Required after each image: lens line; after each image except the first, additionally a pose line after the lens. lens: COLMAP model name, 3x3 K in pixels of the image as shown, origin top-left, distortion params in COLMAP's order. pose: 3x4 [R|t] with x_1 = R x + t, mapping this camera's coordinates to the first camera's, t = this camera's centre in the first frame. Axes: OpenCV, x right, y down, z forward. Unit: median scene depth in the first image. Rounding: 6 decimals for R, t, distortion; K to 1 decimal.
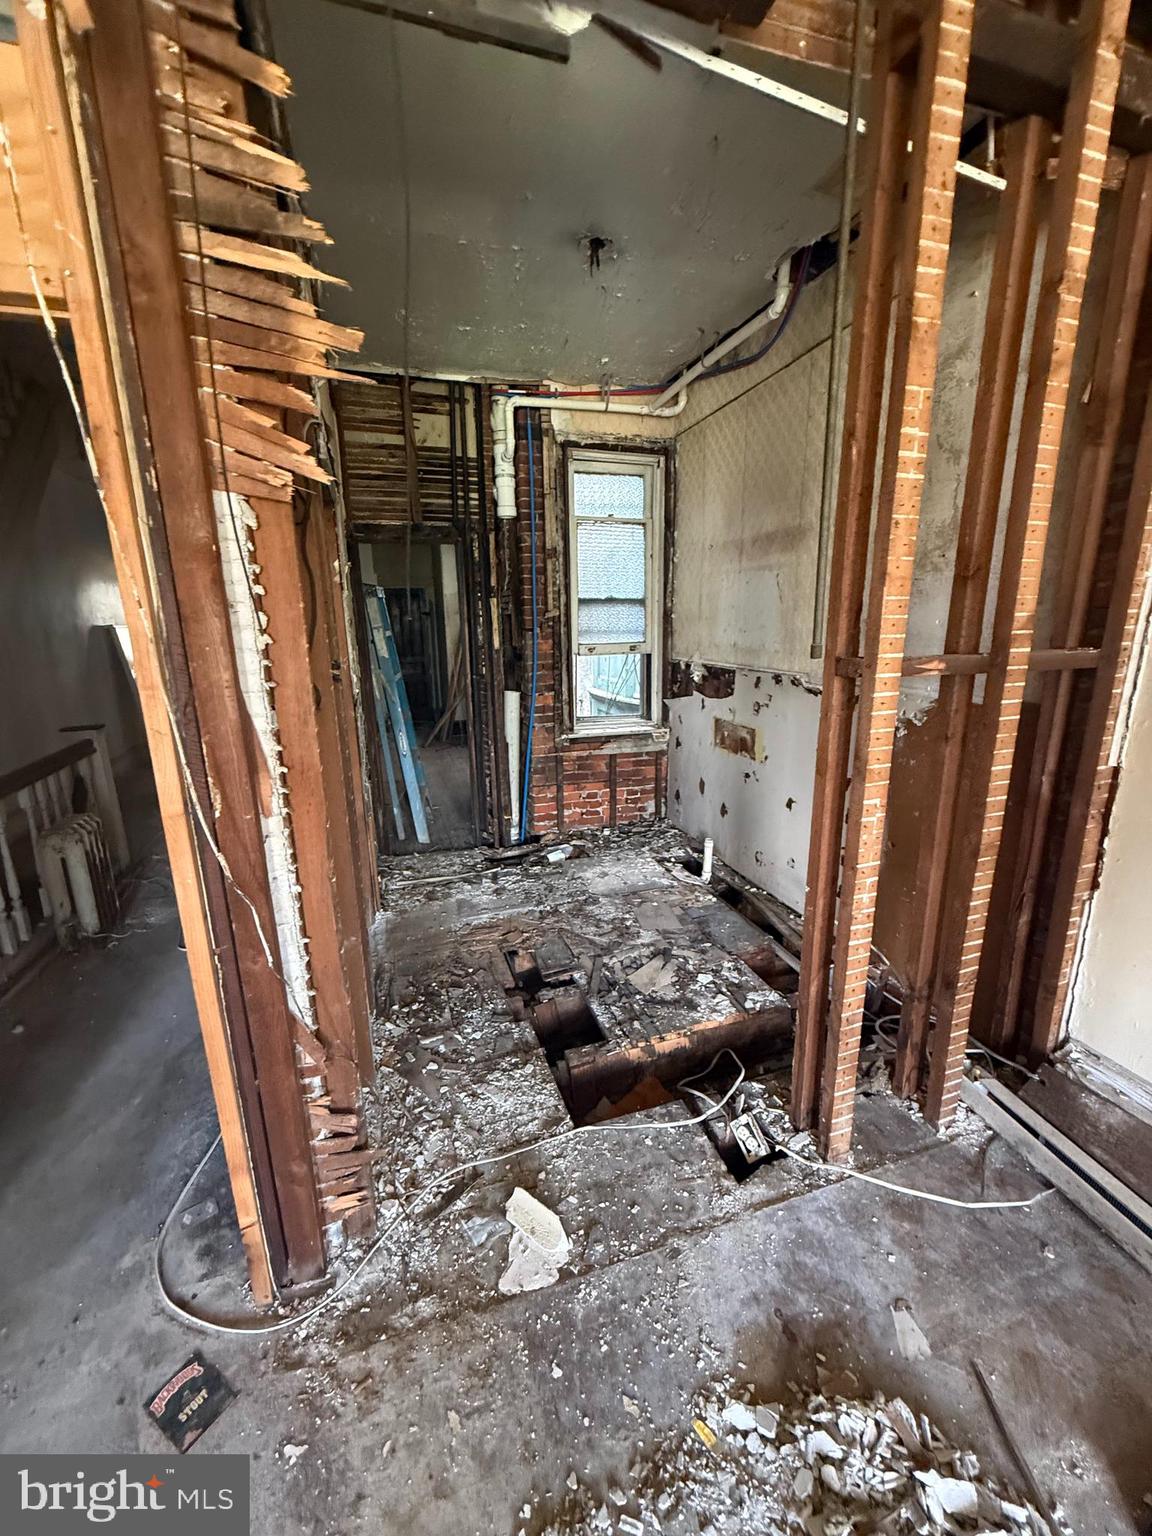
lens RADIAL K [[613.2, 0, 578.1], [0, 613.2, 768.3], [0, 0, 1]] dist [0.001378, -0.000596]
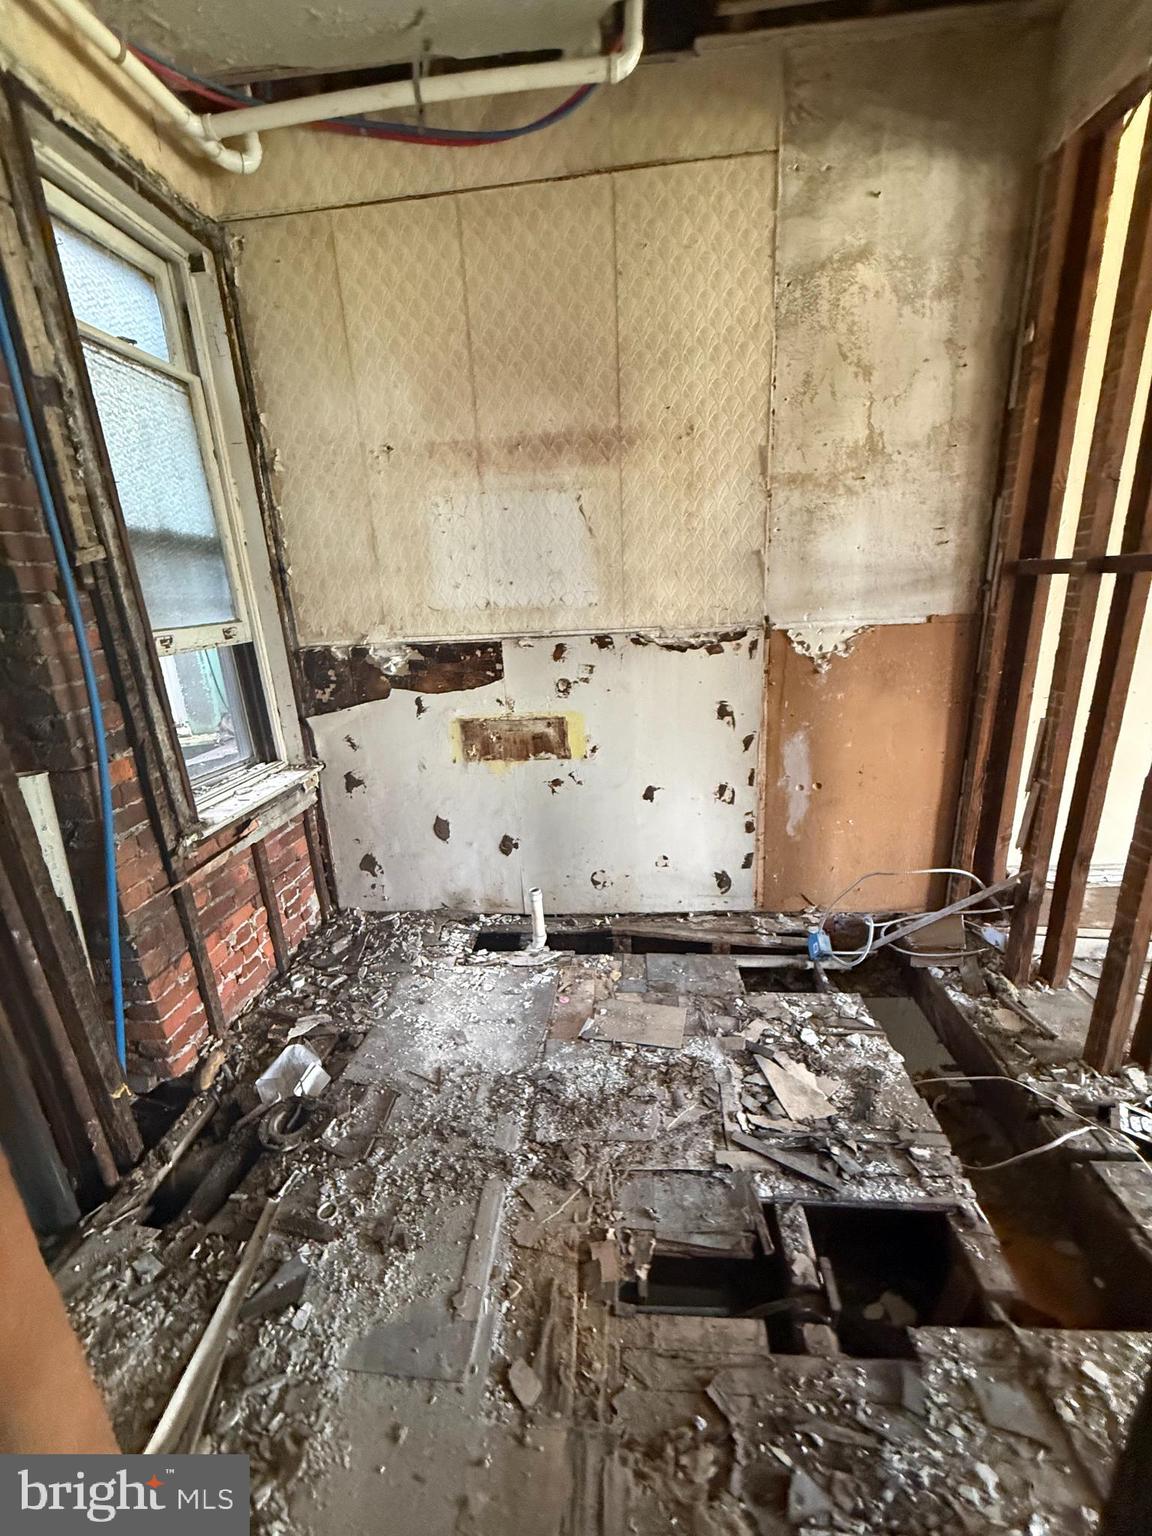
lens RADIAL K [[613.2, 0, 575.1], [0, 613.2, 766.0], [0, 0, 1]] dist [0.001378, -0.000596]
pose [[0.382862, -0.264758, 0.885053, -0.335877], [0.264954, 0.949273, 0.169353, -0.118225], [-0.884995, 0.169659, 0.433590, 0.632367]]
